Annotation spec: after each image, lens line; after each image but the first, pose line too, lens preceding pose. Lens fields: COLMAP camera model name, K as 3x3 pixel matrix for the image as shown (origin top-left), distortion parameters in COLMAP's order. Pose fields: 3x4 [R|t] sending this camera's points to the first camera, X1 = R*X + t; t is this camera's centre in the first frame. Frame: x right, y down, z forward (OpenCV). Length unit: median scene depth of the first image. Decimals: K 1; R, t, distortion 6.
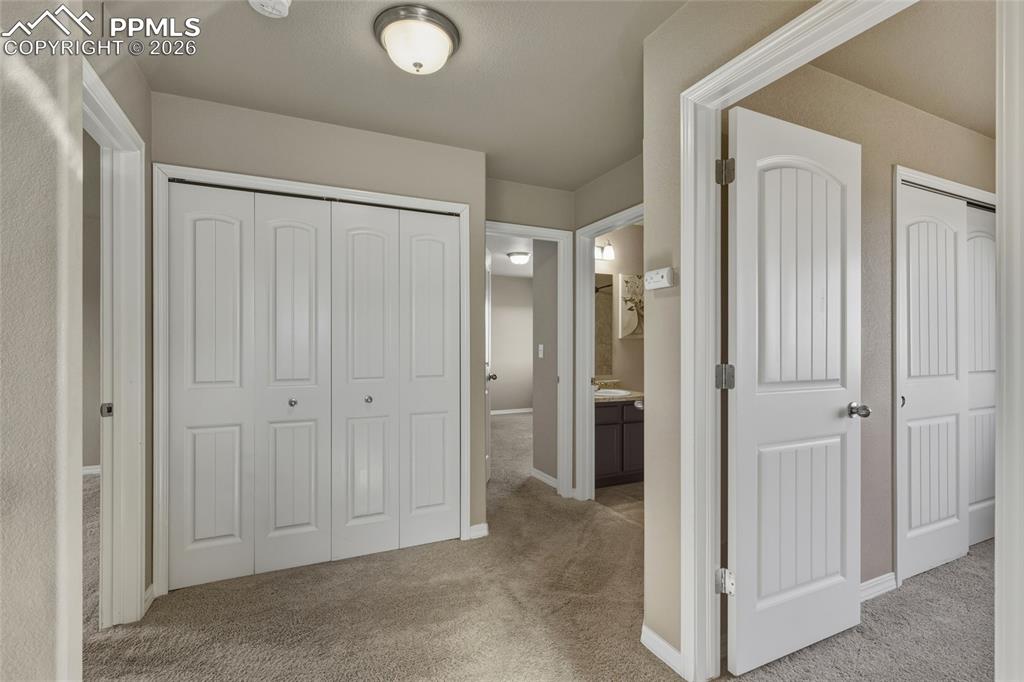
lens RADIAL K [[468.4, 0, 511.3], [0, 468.4, 343.7], [0, 0, 1]] dist [0.000306, 0.000243]
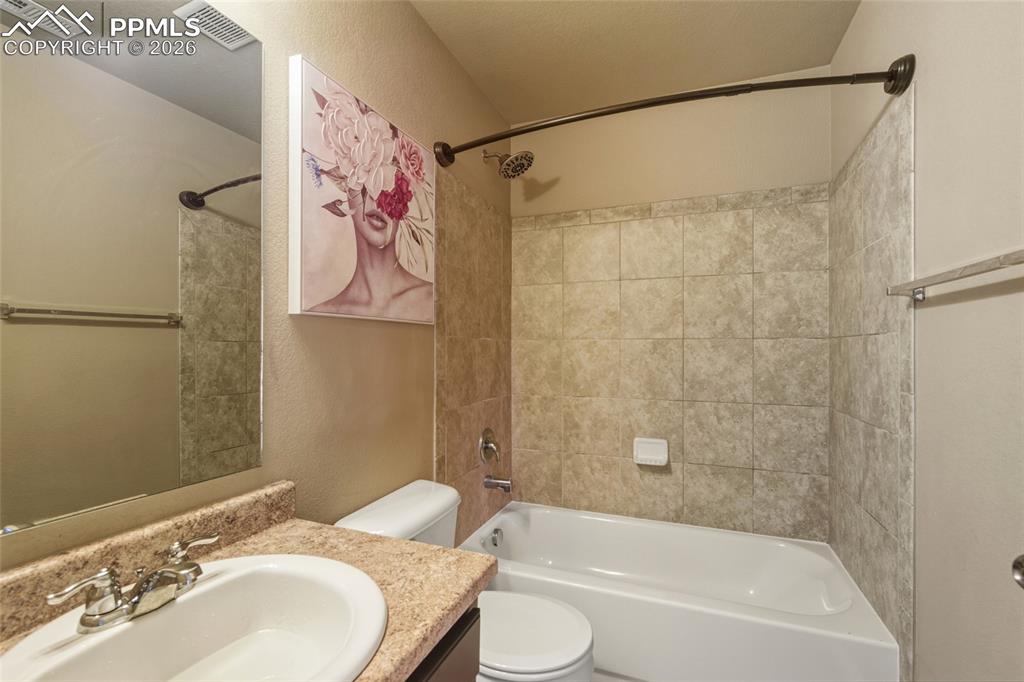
lens RADIAL K [[468.4, 0, 512.0], [0, 468.4, 341.9], [0, 0, 1]] dist [0.000306, 0.000243]
pose [[0.731902, 0.002413, 0.681405, 0.146316], [-0.003135, 0.999995, -0.000173, 0.003093], [-0.681402, -0.002010, 0.731906, 0.734165]]
